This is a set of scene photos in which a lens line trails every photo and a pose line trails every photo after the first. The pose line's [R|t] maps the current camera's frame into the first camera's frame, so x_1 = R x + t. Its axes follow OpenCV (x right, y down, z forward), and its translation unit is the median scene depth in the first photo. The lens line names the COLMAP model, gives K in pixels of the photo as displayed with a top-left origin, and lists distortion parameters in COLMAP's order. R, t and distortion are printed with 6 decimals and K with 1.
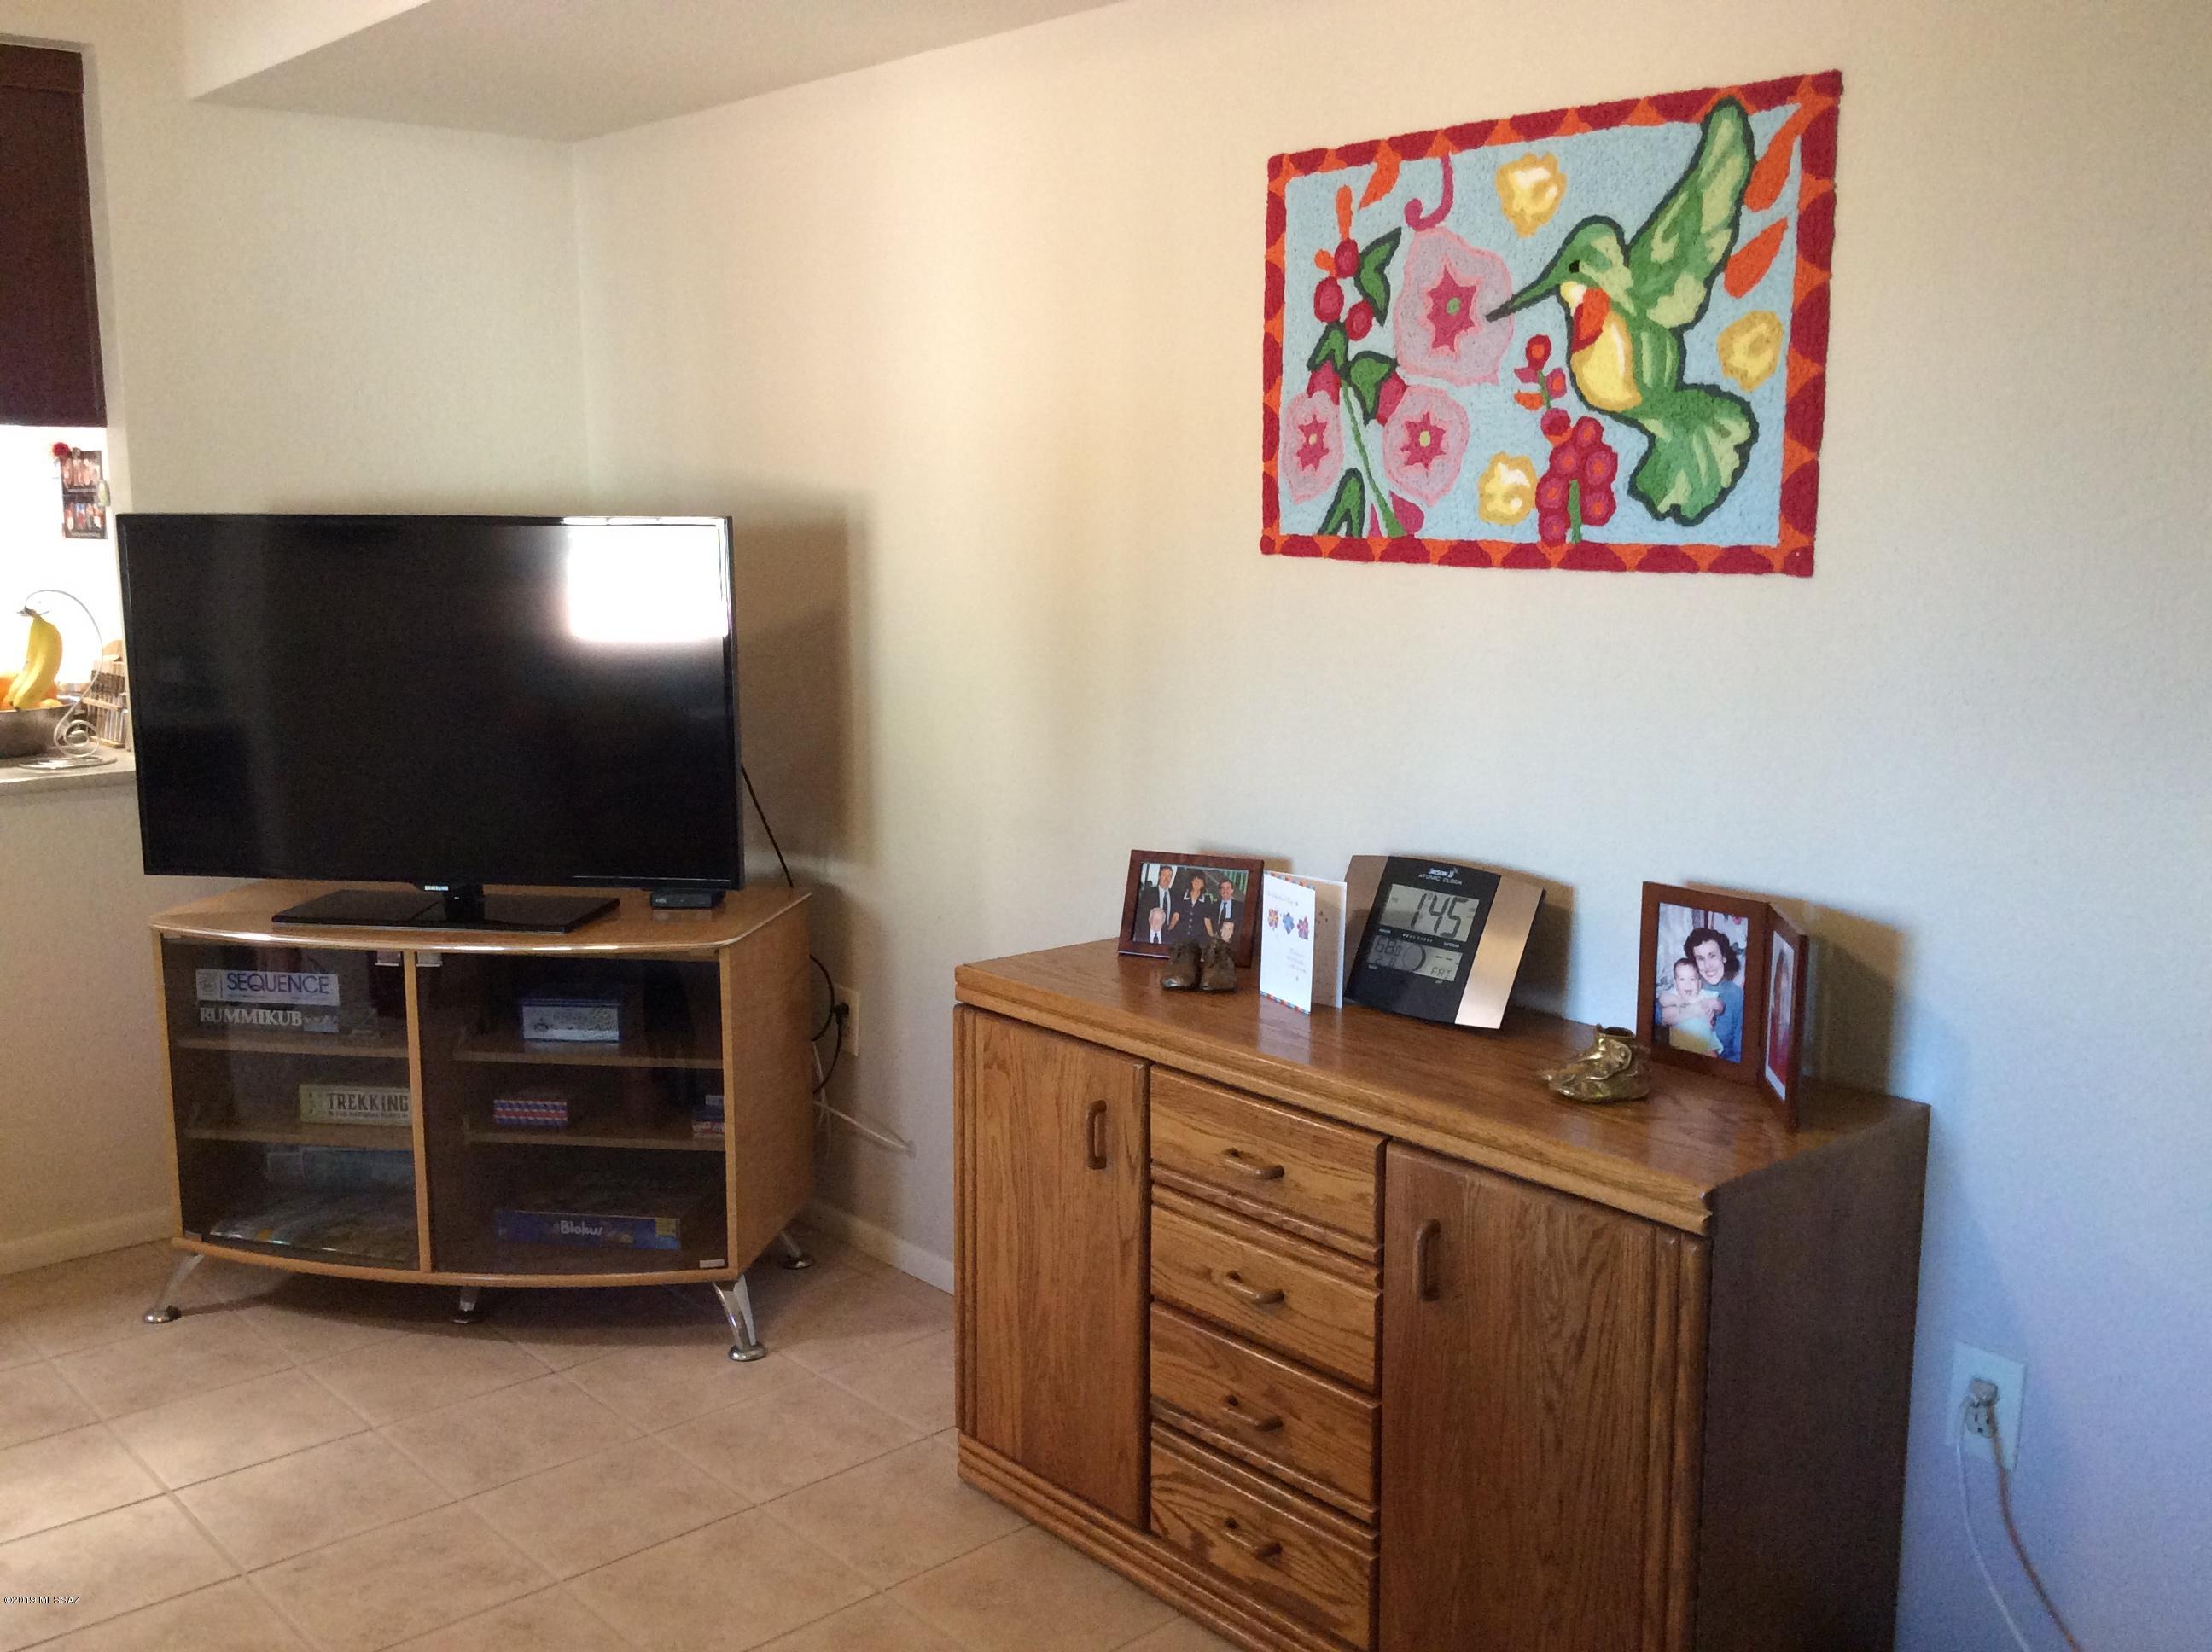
lens RADIAL K [[2052.1, 0, 1106.0], [0, 2052.1, 826.0], [0, 0, 1]] dist [0.126709, -0.248514]
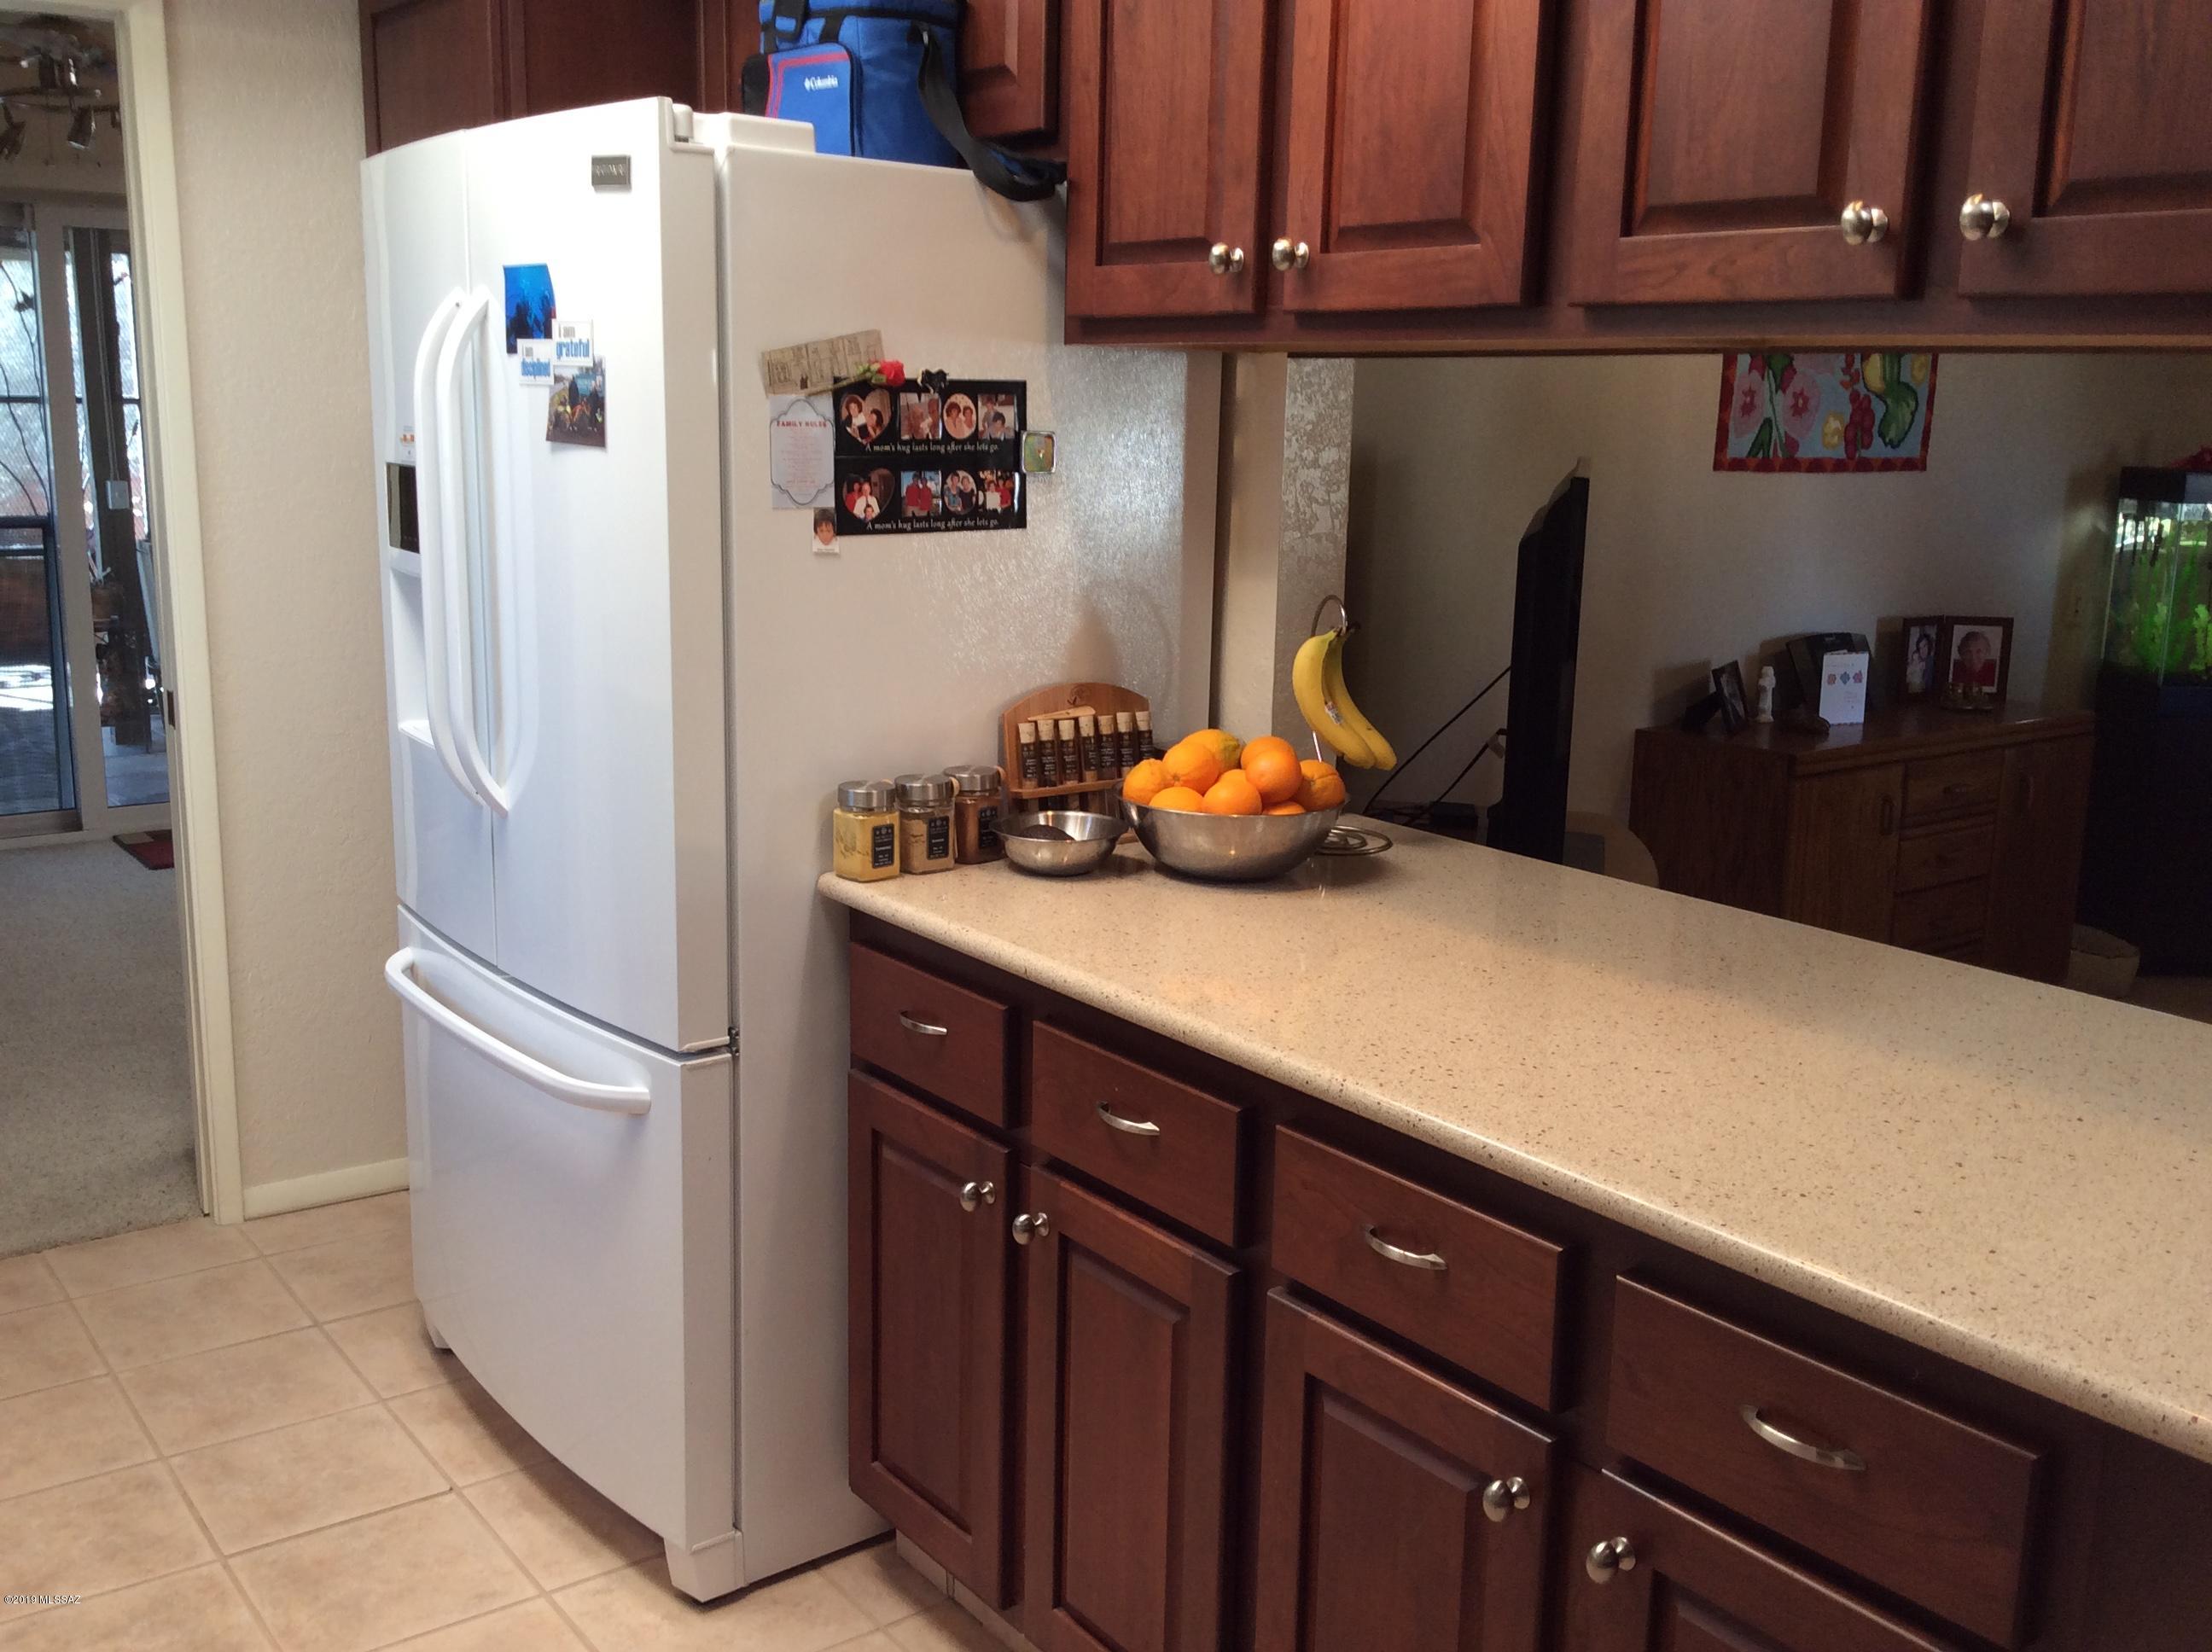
lens RADIAL K [[2088.1, 0, 1106.0], [0, 2088.1, 826.0], [0, 0, 1]] dist [0.125393, -0.473415]
pose [[0.076342, -0.194951, 0.977837, -1.776118], [0.150842, 0.971670, 0.181945, -0.257299], [-0.985606, 0.133609, 0.103586, 1.476746]]
